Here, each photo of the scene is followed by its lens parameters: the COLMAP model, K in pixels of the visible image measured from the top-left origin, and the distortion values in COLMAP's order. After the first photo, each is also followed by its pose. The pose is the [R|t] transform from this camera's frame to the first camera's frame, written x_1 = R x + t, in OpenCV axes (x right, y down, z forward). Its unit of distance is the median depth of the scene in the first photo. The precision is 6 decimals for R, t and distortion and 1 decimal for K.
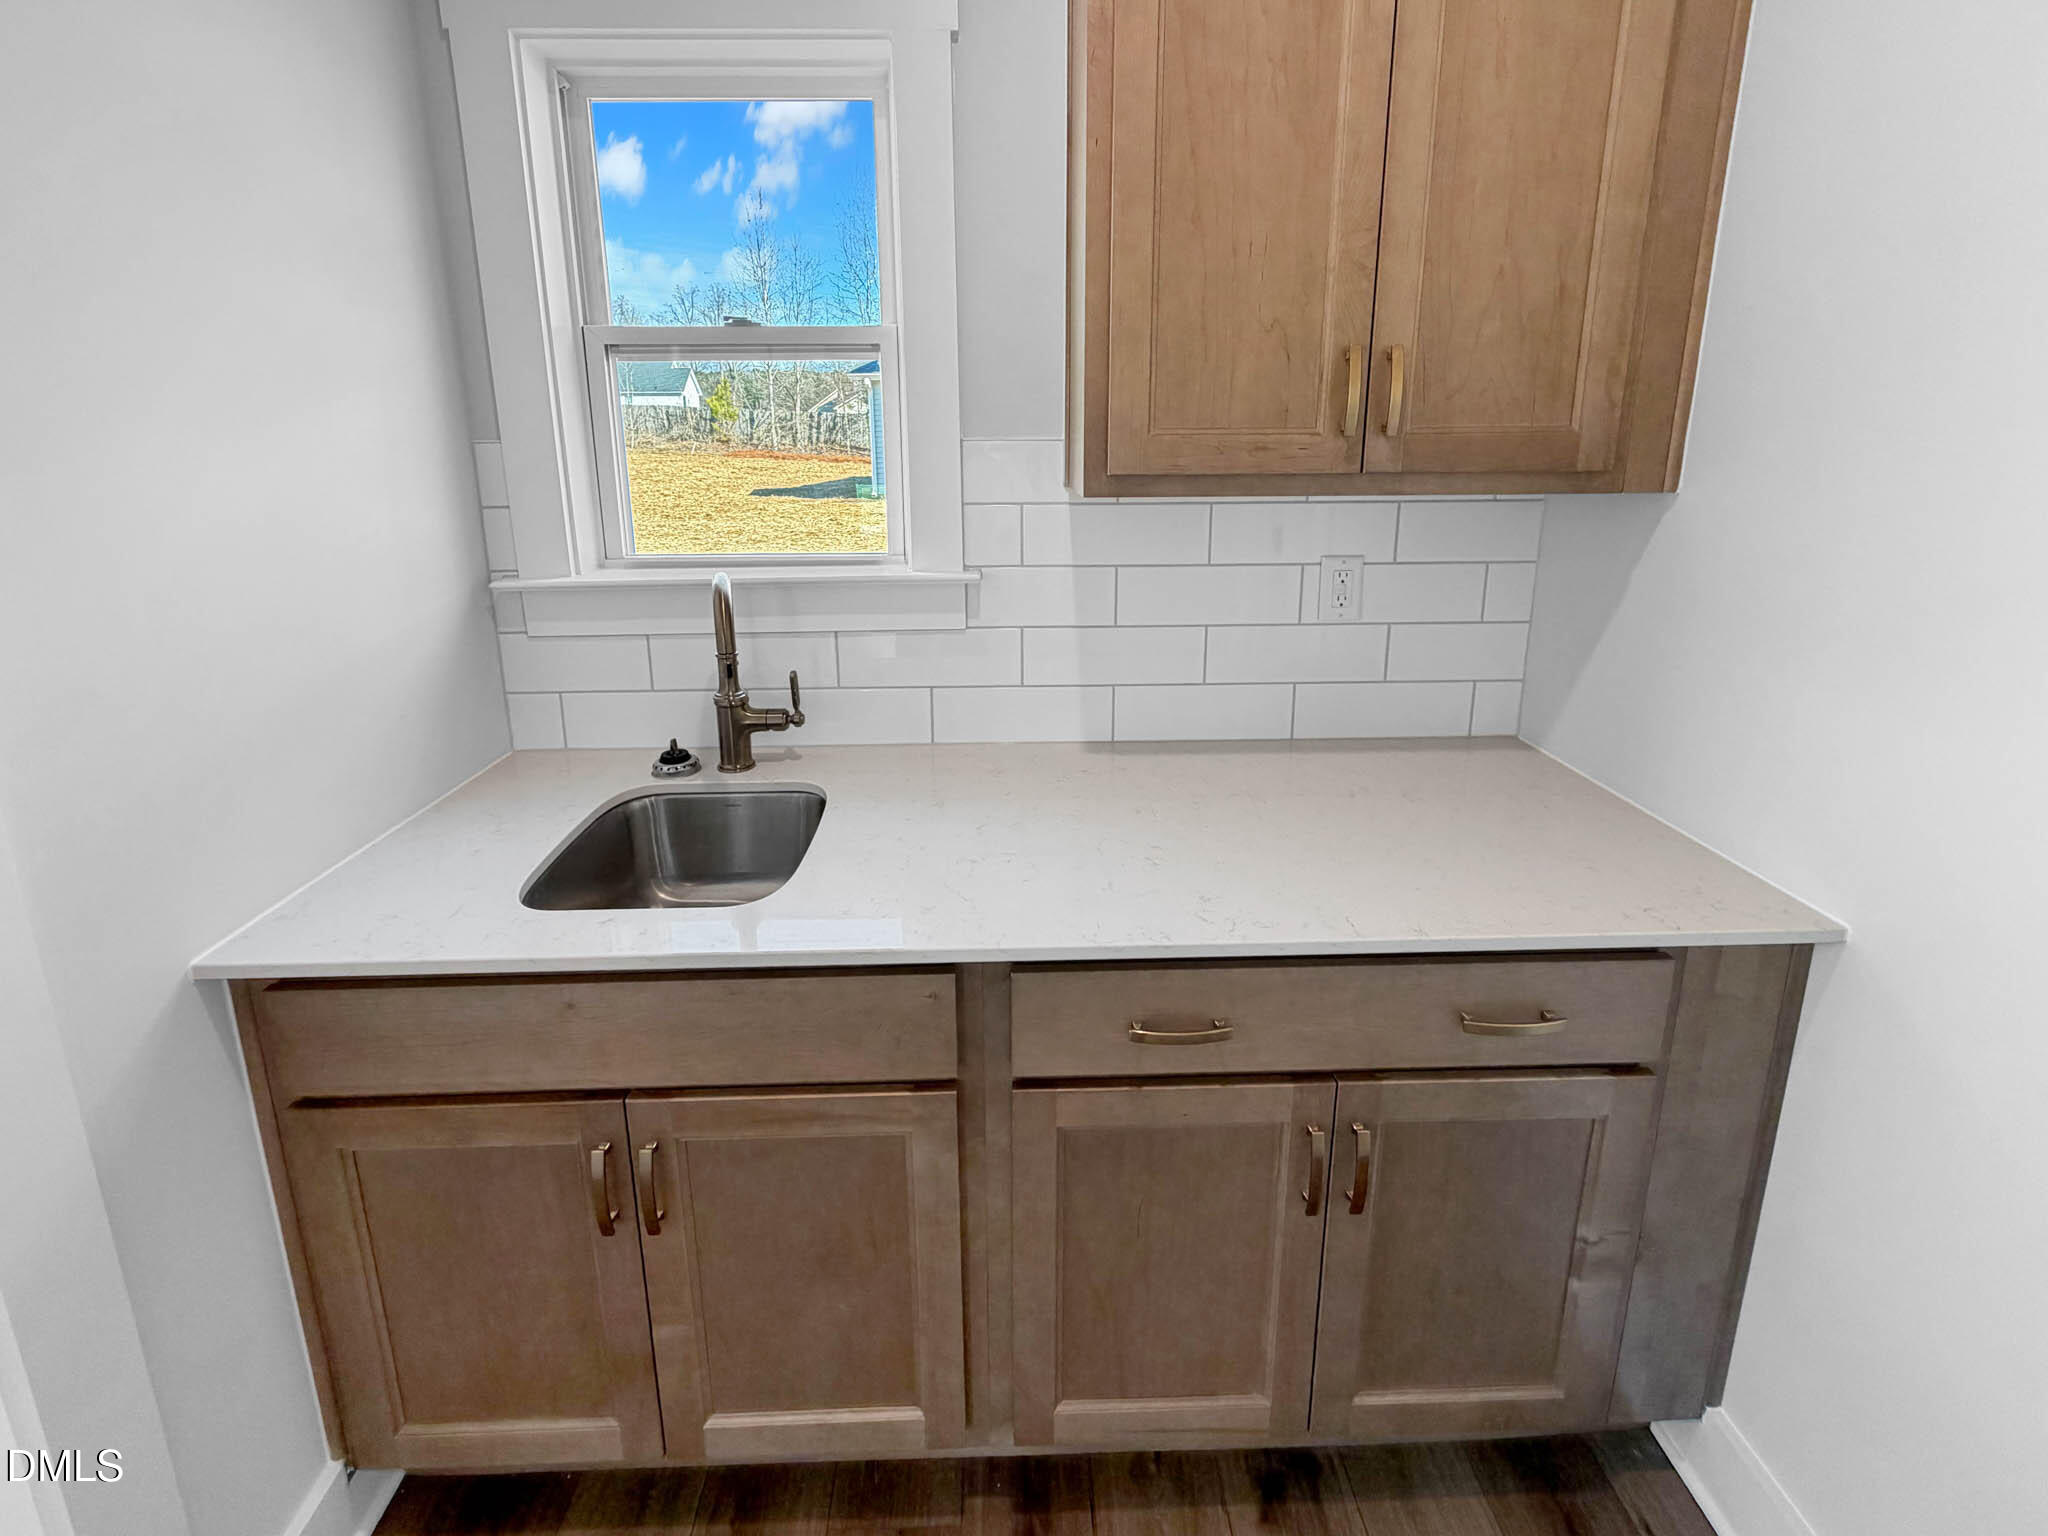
lens RADIAL K [[835.4, 0, 1023.9], [0, 835.4, 611.0], [0, 0, 1]] dist [-0.000495, -0.000249]
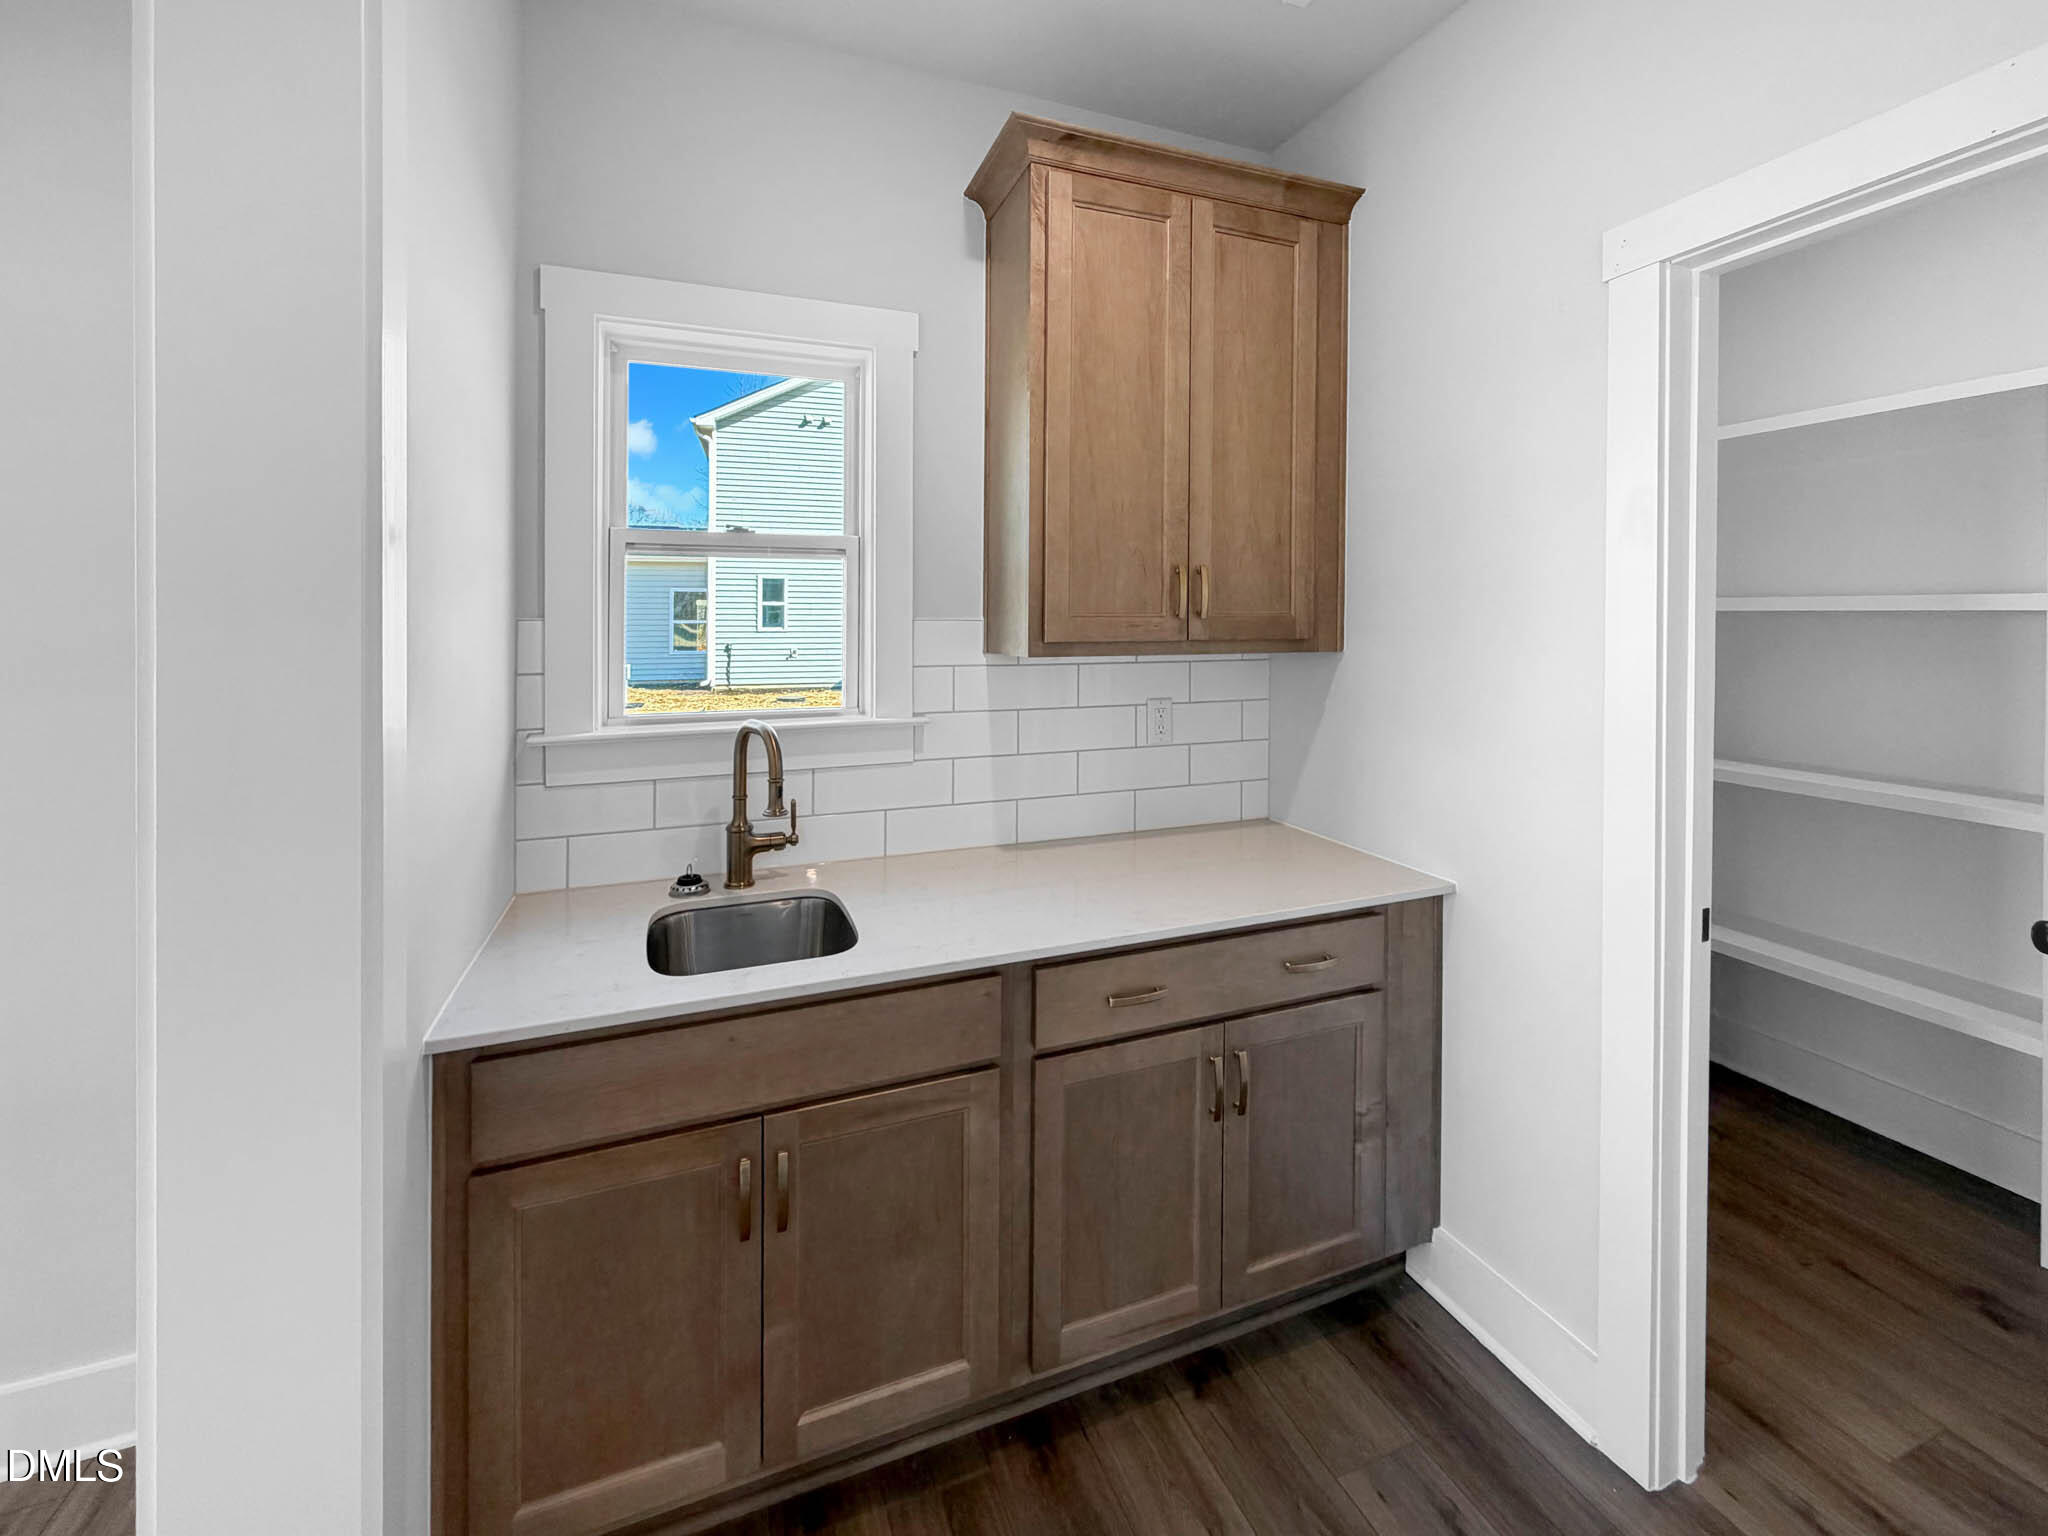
lens RADIAL K [[902.8, 0, 1021.5], [0, 902.8, 645.1], [0, 0, 1]] dist [-0.001284, -0.000259]
pose [[0.930410, -0.004957, 0.366488, -0.537858], [0.070166, 0.983824, -0.164824, 0.109105], [-0.359742, 0.179068, 0.915707, -0.487224]]
